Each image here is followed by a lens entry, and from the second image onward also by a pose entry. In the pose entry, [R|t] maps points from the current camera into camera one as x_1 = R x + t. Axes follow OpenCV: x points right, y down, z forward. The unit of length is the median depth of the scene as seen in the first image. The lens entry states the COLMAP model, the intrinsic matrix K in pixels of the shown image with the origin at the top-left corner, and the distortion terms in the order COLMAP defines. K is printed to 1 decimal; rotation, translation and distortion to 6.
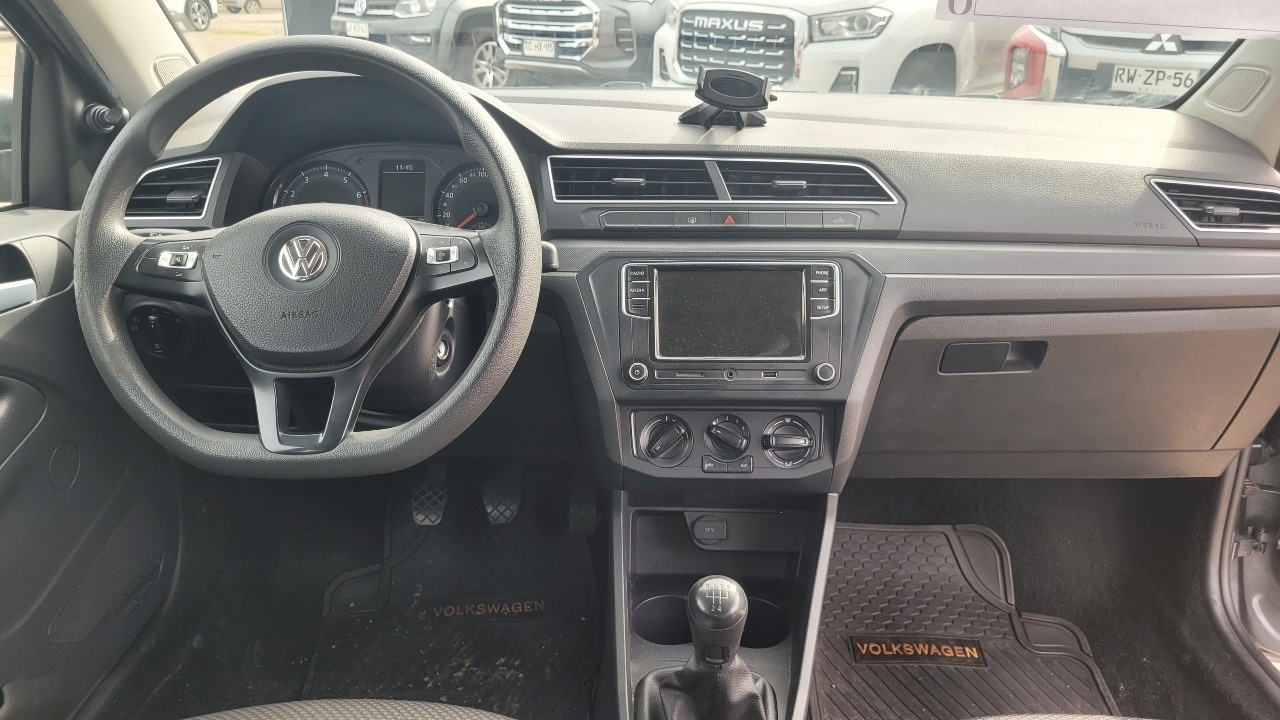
lens RADIAL K [[978.5, 0, 626.8], [0, 978.5, 353.4], [0, 0, 1]] dist [0.026734, -0.009953]
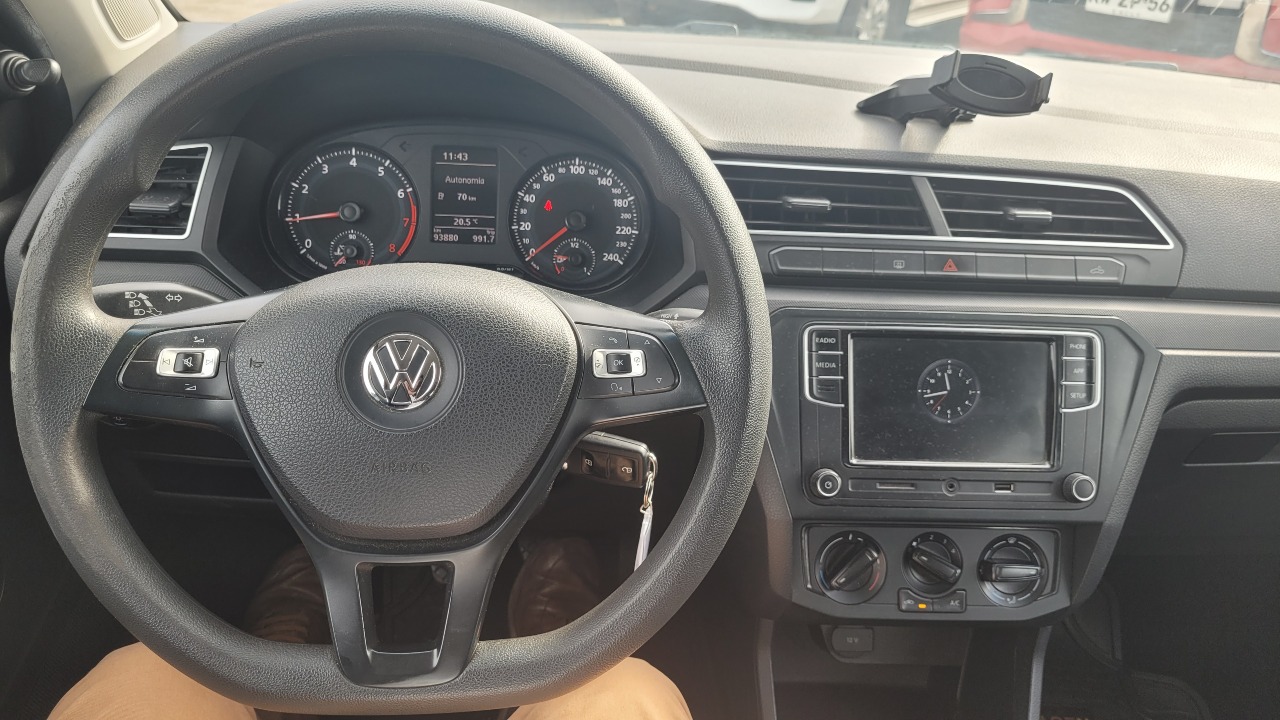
lens RADIAL K [[978.5, 0, 617.7], [0, 978.5, 363.5], [0, 0, 1]] dist [0.026734, -0.009953]
pose [[0.995719, 0.018366, 0.090594, -0.202159], [-0.028874, 0.992820, 0.116078, -0.142497], [-0.087812, -0.118196, 0.989100, 0.305876]]
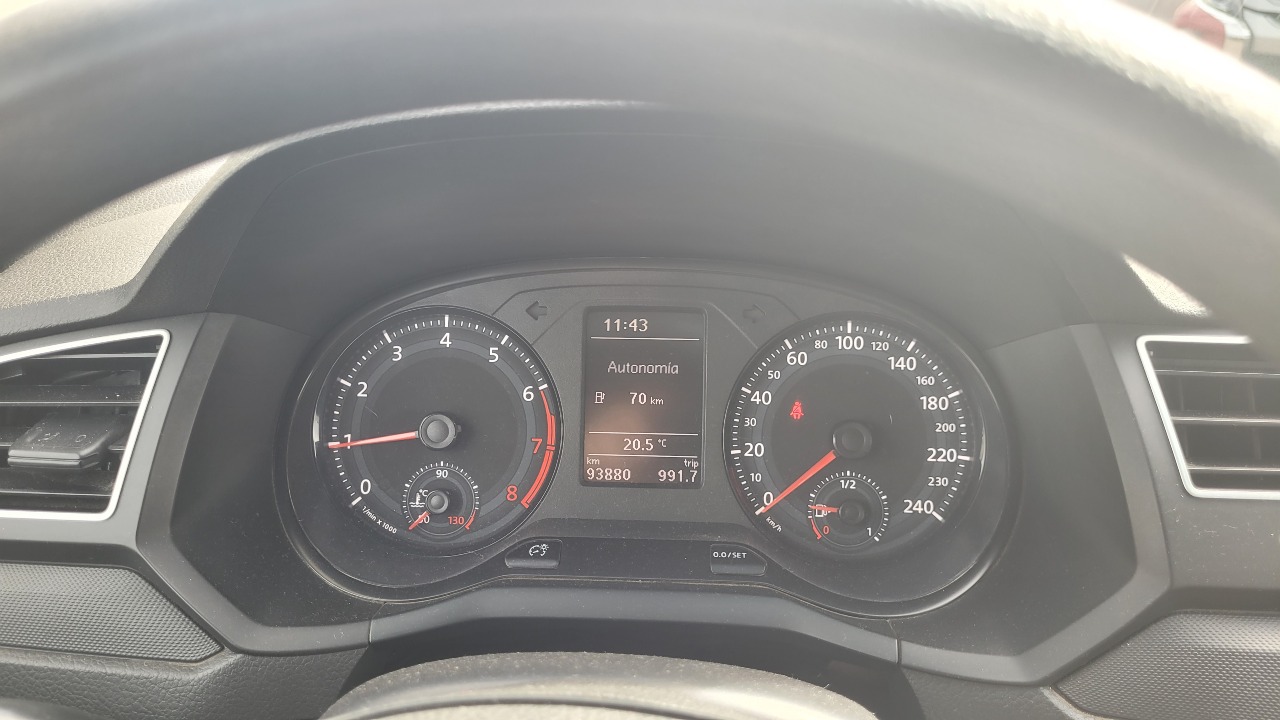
lens RADIAL K [[978.5, 0, 614.3], [0, 978.5, 386.3], [0, 0, 1]] dist [0.026734, -0.009953]
pose [[0.998434, 0.013369, -0.054319, -0.245593], [-0.011131, 0.999085, 0.041293, -0.204270], [0.054822, -0.040624, 0.997669, 0.690058]]
